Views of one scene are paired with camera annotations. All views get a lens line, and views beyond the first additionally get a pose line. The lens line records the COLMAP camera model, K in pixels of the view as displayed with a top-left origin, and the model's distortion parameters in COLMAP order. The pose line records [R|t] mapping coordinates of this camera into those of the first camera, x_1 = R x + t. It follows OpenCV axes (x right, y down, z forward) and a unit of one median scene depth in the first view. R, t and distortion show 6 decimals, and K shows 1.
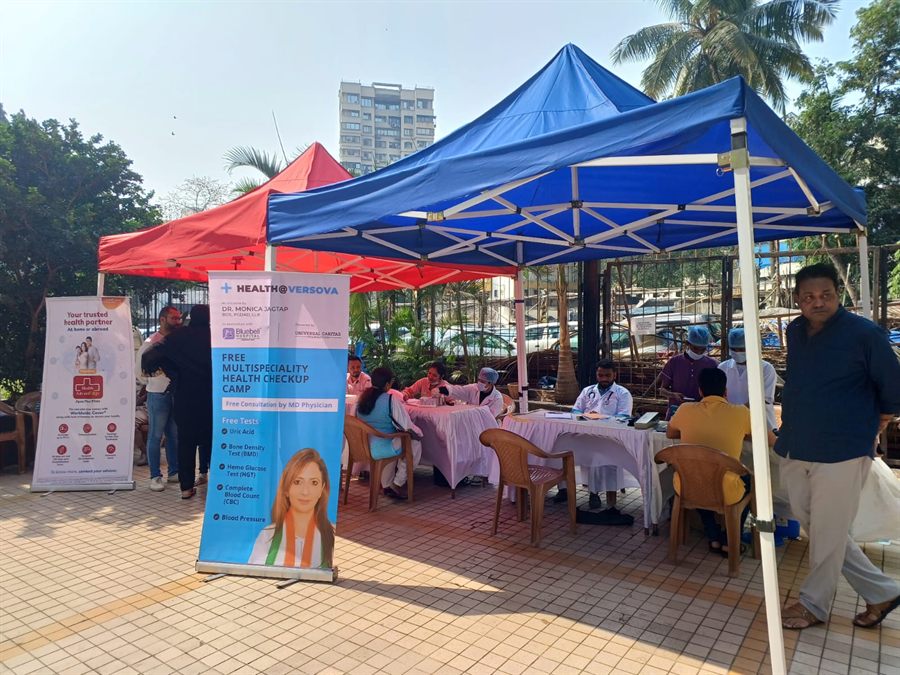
lens RADIAL K [[604.8, 0, 446.4], [0, 604.8, 338.4], [0, 0, 1]] dist [0.014513, -0.003694]
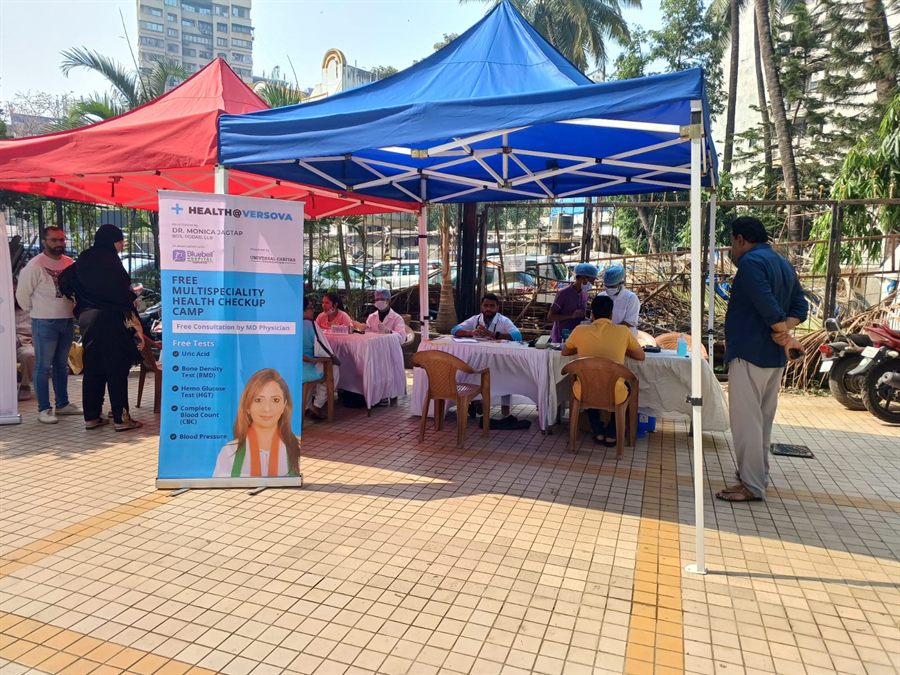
lens RADIAL K [[602.5, 0, 445.1], [0, 602.5, 343.3], [0, 0, 1]] dist [0.073224, -0.124273]
pose [[0.958884, -0.009541, 0.283639, -0.217499], [-0.021820, 0.993998, 0.107202, 0.017349], [-0.282959, -0.108983, 0.952920, -0.083773]]
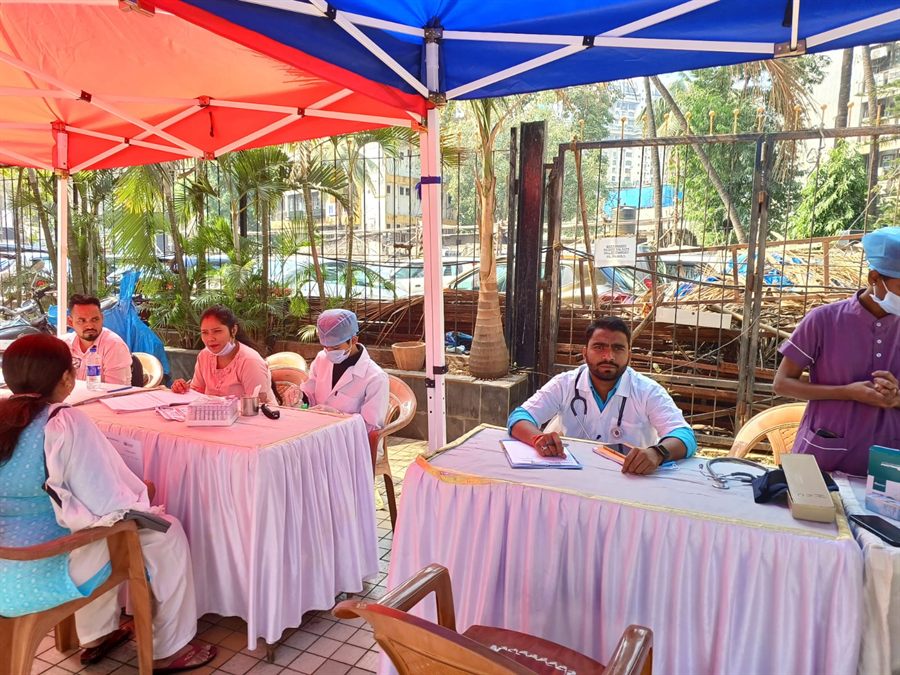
lens RADIAL K [[602.5, 0, 445.1], [0, 602.5, 343.3], [0, 0, 1]] dist [0.073224, -0.124273]
pose [[0.977469, -0.008950, 0.210891, 0.051381], [-0.013330, 0.994489, 0.103988, 0.019177], [-0.210660, -0.104456, 0.971963, 0.800414]]
